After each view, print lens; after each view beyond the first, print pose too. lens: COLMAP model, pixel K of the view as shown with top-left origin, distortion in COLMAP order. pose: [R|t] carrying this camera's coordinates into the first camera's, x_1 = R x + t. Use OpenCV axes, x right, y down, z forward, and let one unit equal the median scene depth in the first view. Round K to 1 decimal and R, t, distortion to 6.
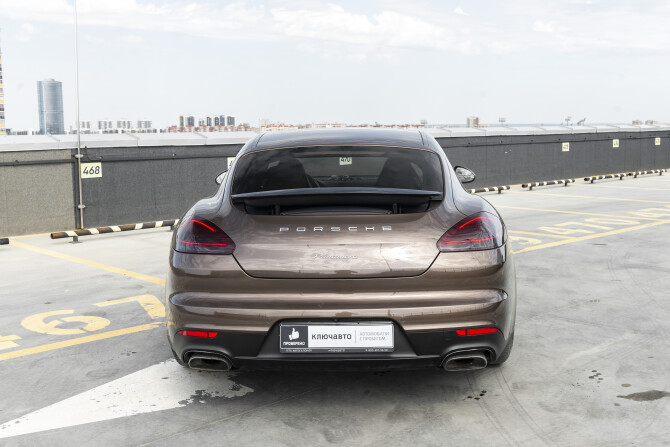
lens RADIAL K [[809.6, 0, 335.0], [0, 809.6, 223.5], [0, 0, 1]] dist [-0.023090, -0.017234]
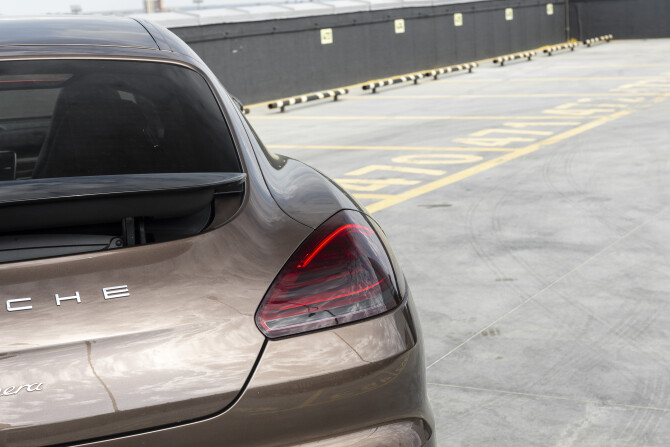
lens RADIAL K [[1247.1, 0, 335.0], [0, 1247.1, 223.5], [0, 0, 1]] dist [0.000980, 0.106314]
pose [[0.950716, -0.096902, 0.294531, -0.001338], [0.082630, 0.994739, 0.060552, -0.018489], [-0.298849, -0.033231, 0.953722, 0.163330]]
